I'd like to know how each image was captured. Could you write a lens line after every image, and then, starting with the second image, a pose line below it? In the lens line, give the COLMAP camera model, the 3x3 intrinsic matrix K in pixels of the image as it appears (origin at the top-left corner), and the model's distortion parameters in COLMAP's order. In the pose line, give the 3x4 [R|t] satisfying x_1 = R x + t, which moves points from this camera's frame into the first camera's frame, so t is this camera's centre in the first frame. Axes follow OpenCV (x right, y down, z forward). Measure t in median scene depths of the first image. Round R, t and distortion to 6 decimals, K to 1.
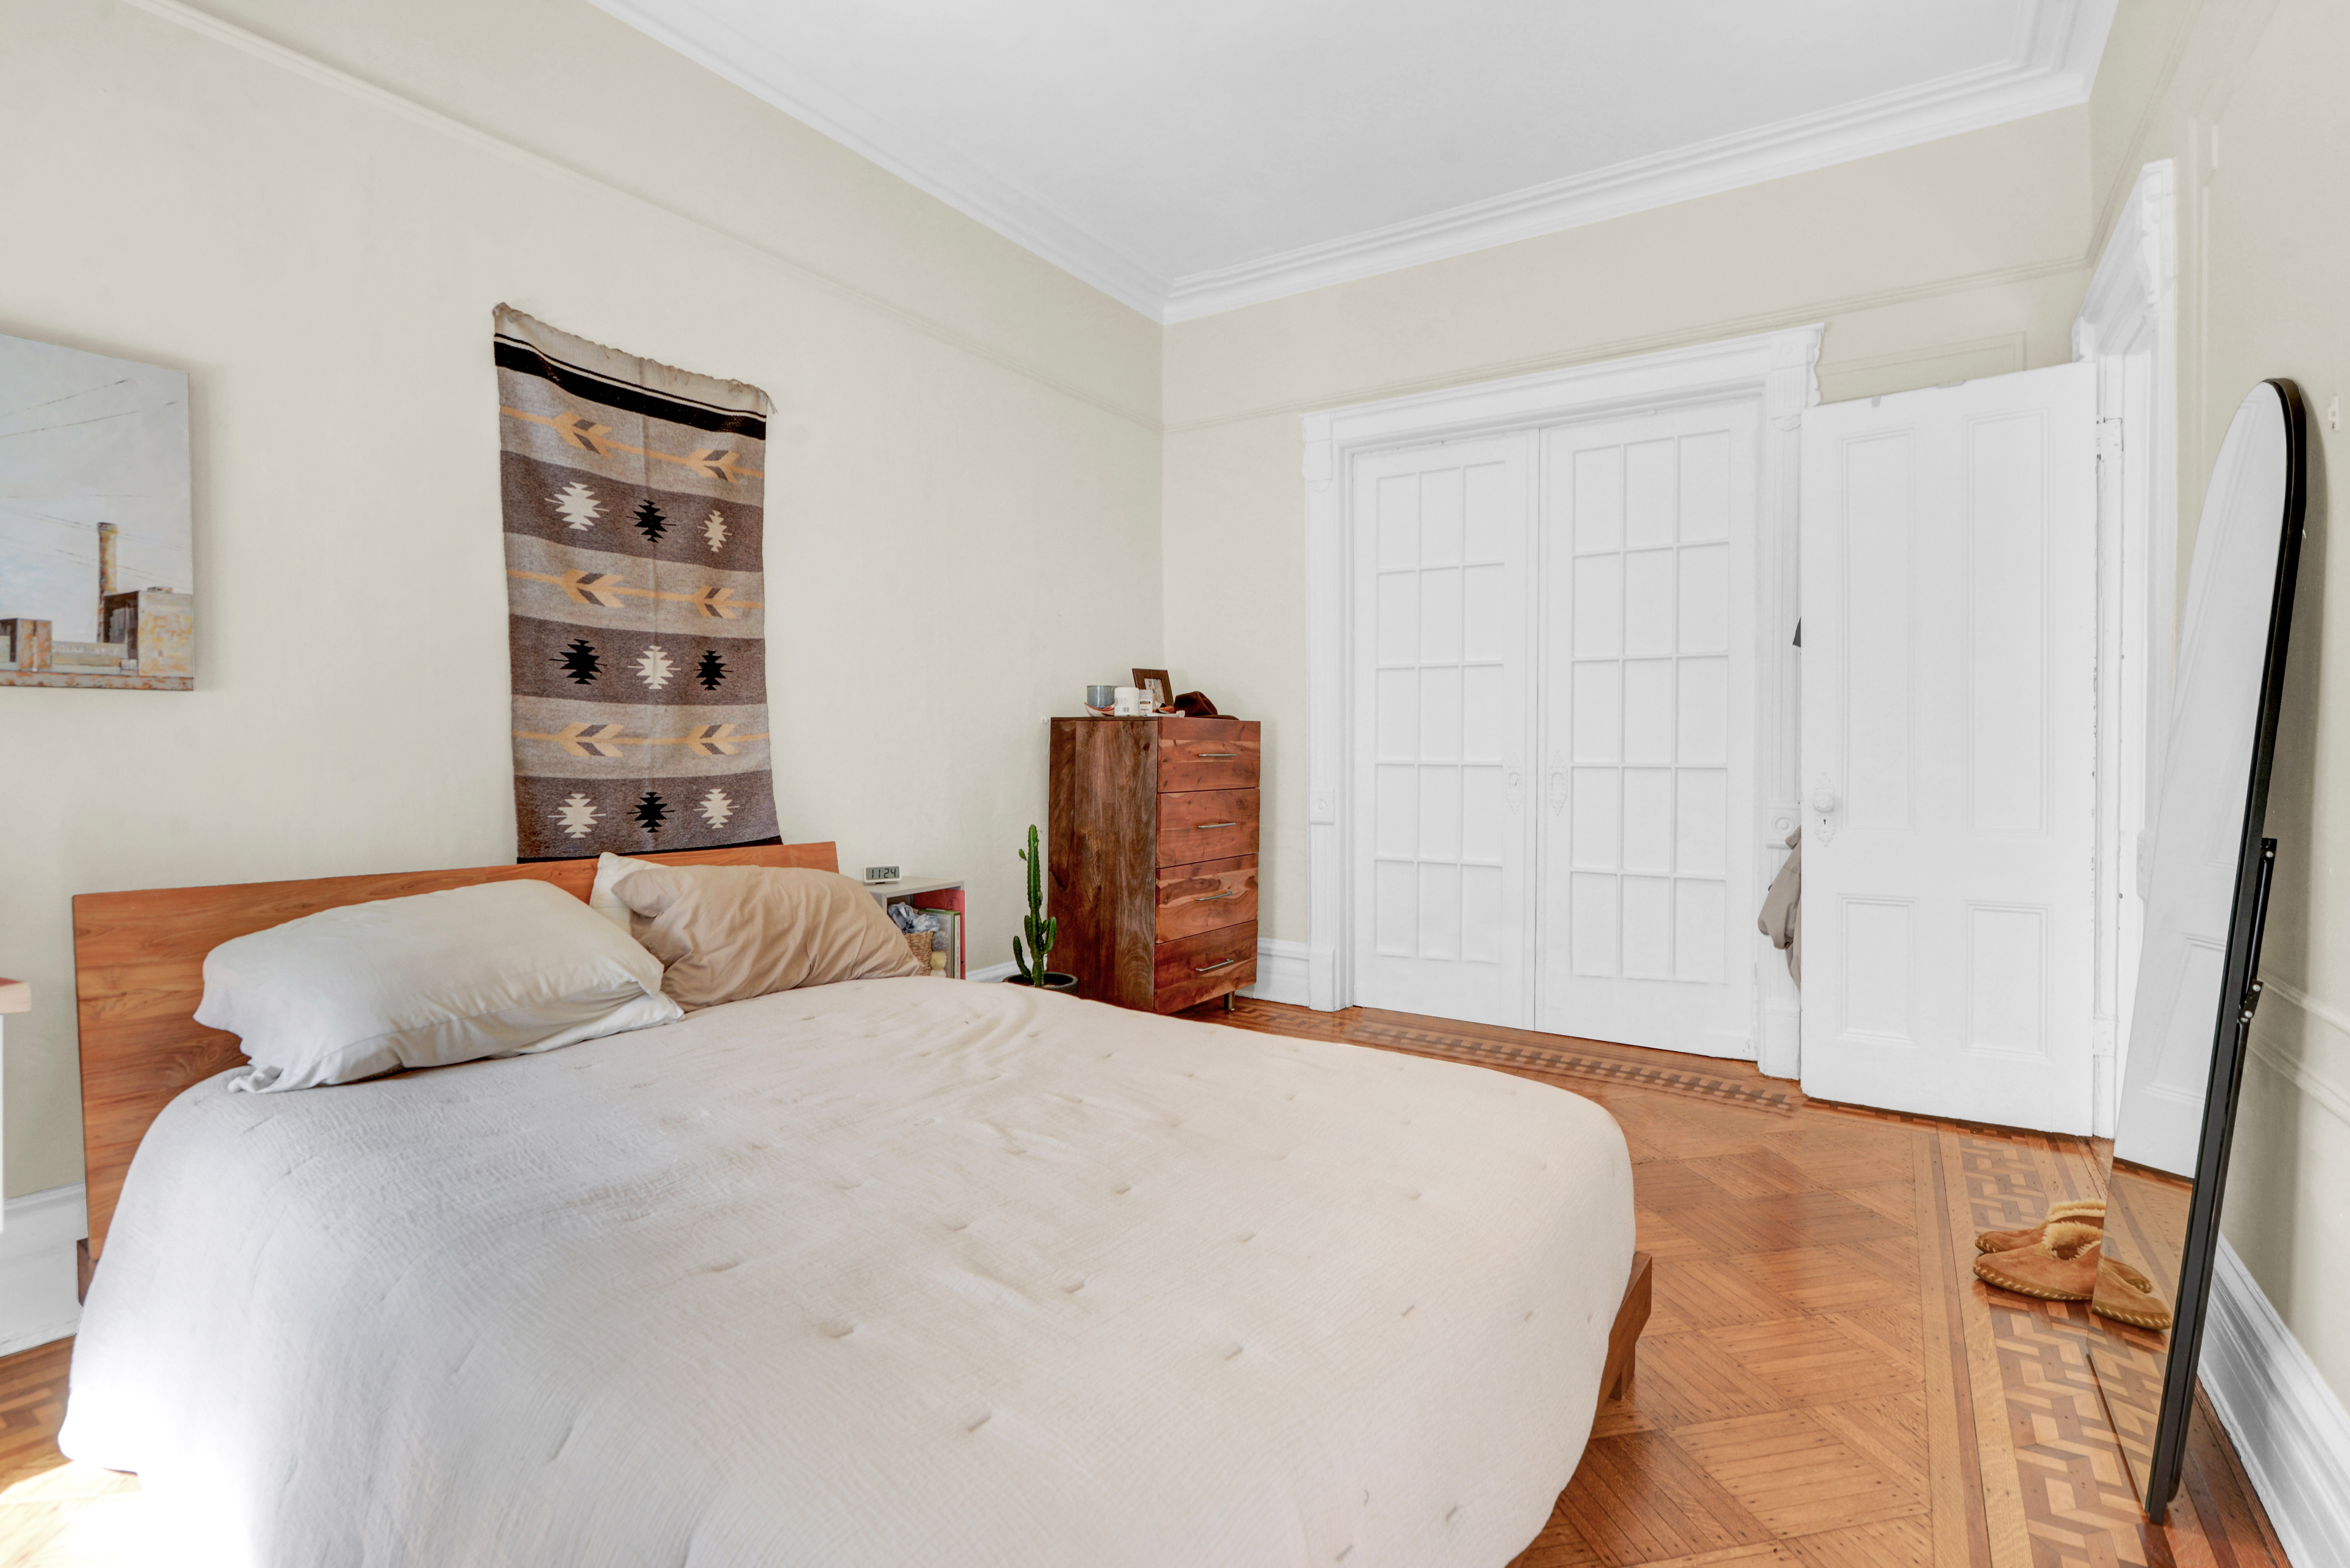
lens RADIAL K [[1099.6, 0, 1173.8], [0, 1099.6, 752.8], [0, 0, 1]] dist [-0.000642, -0.000080]
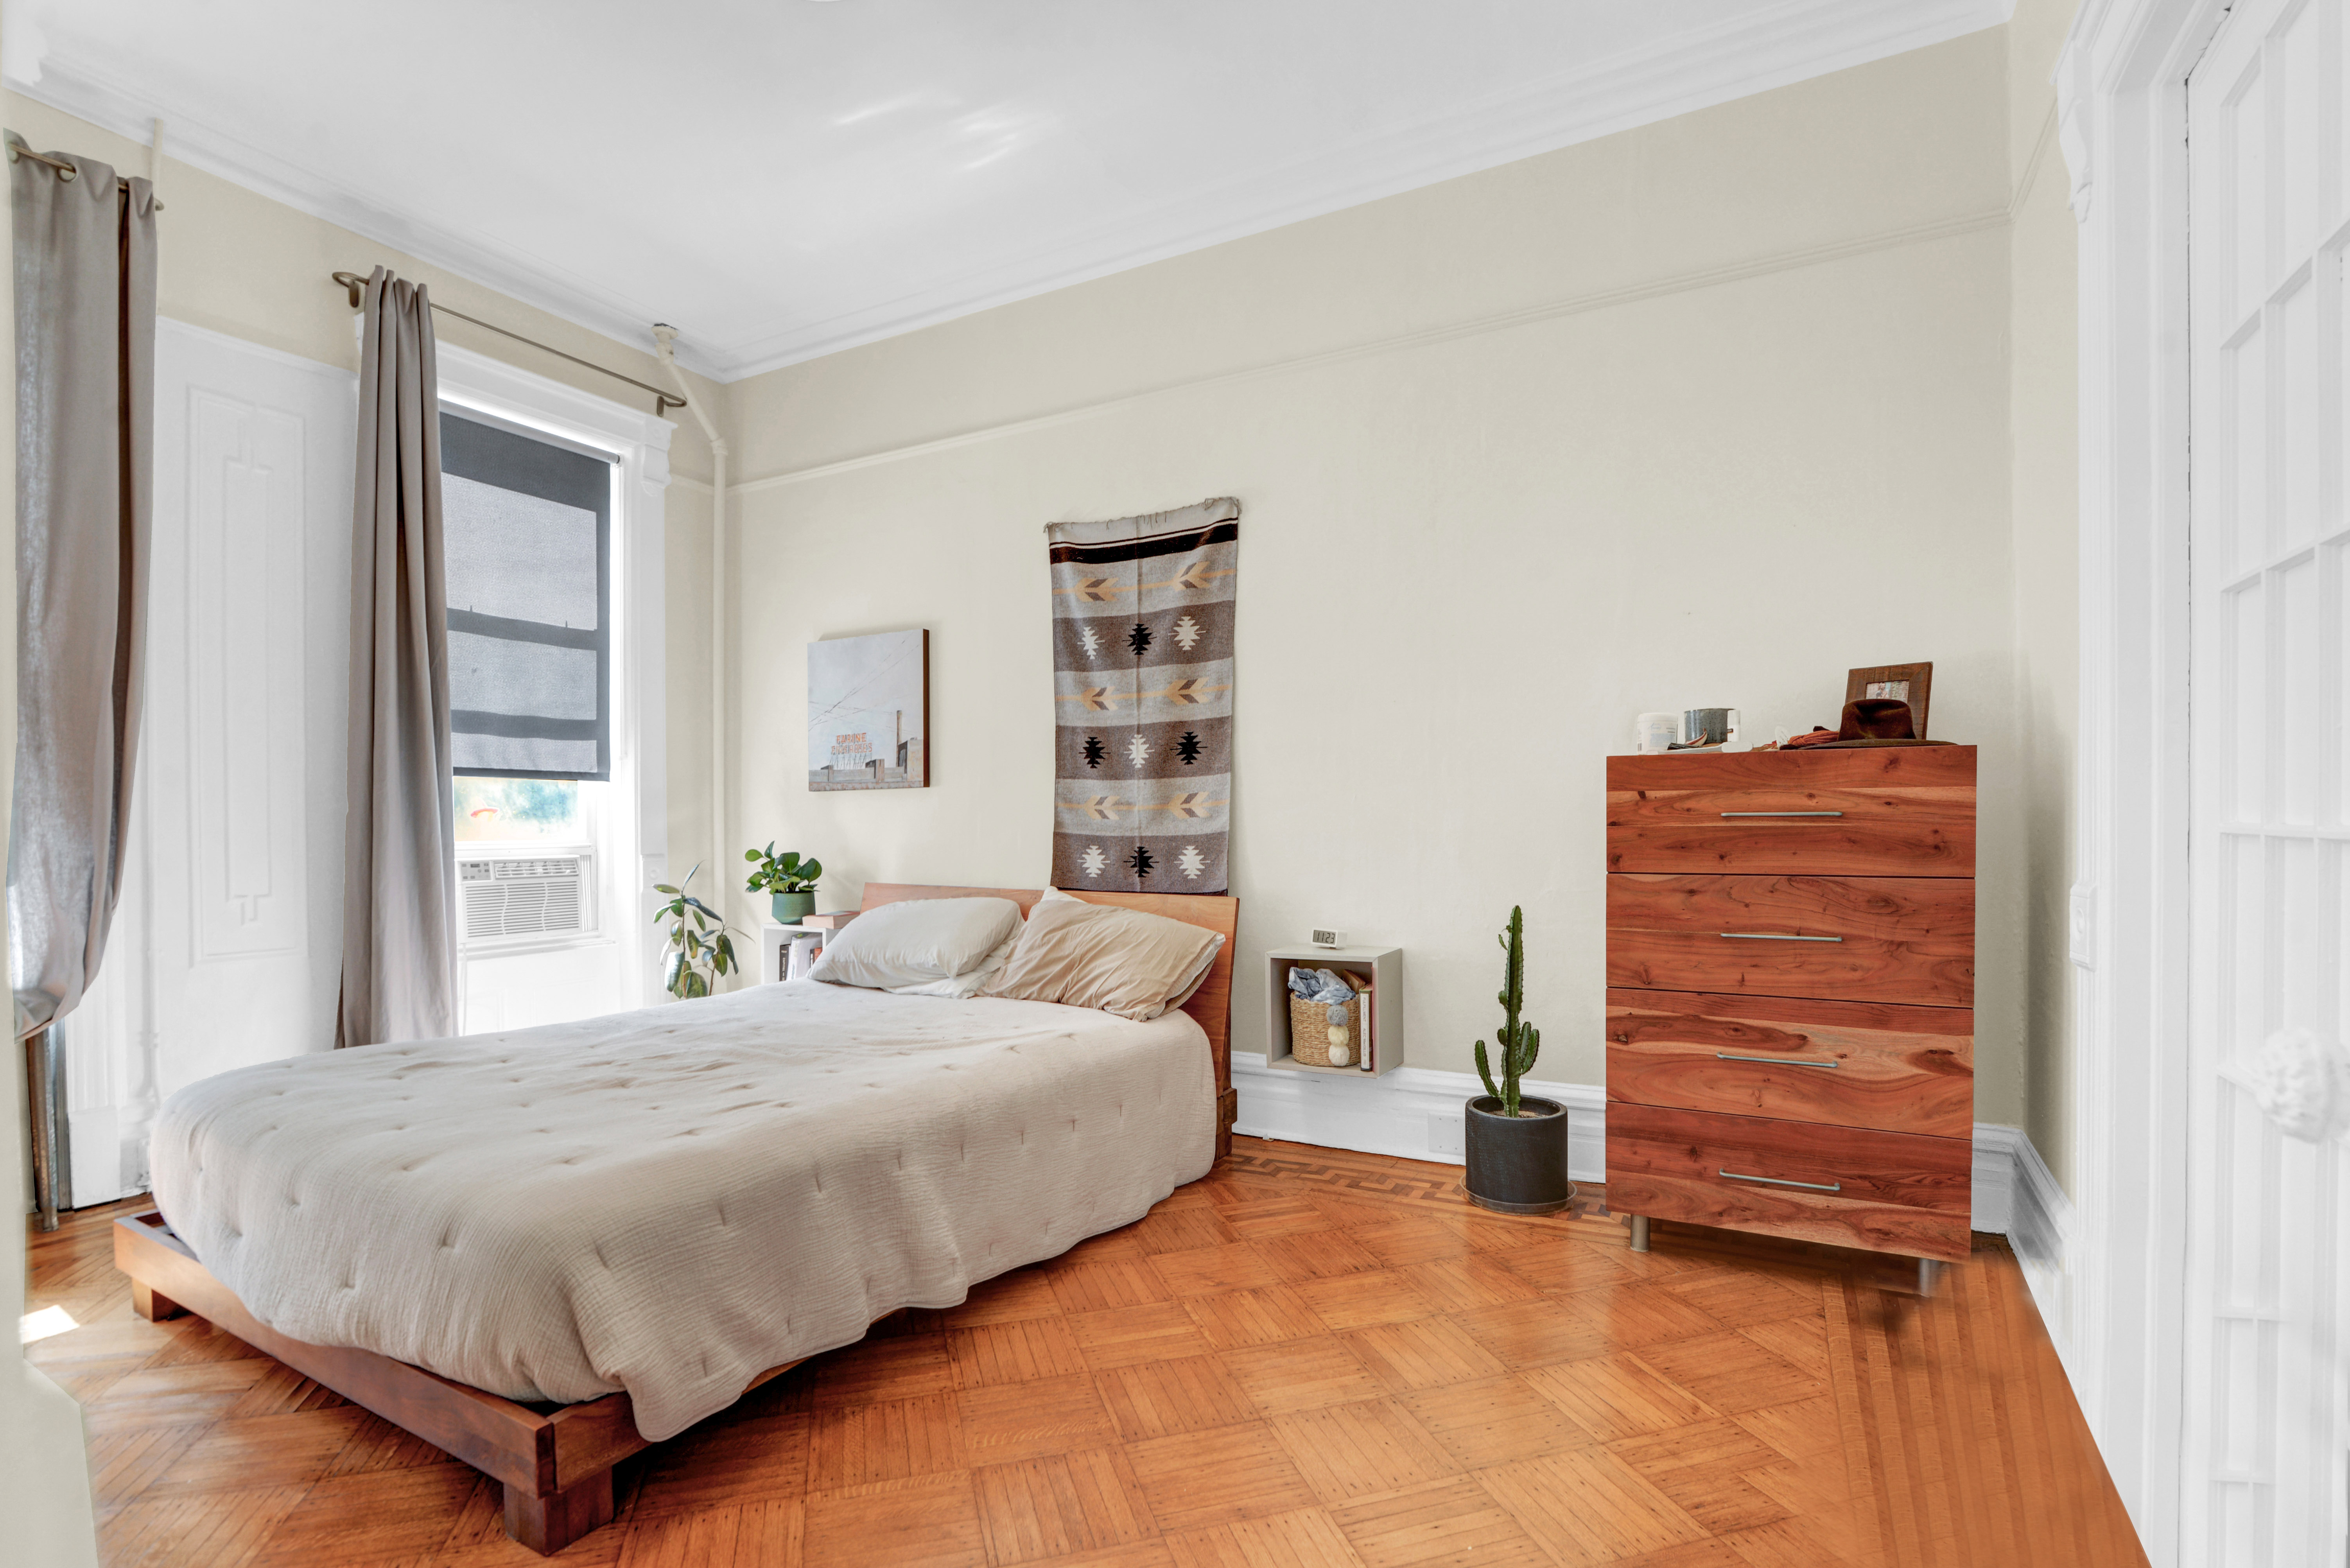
lens RADIAL K [[1130.3, 0, 1176.2], [0, 1130.3, 826.2], [0, 0, 1]] dist [0.000675, 0.000067]
pose [[0.089220, 0.003385, -0.996006, 0.855945], [0.004651, 0.999982, 0.003815, 0.006290], [0.996001, -0.004973, 0.089203, 0.911647]]
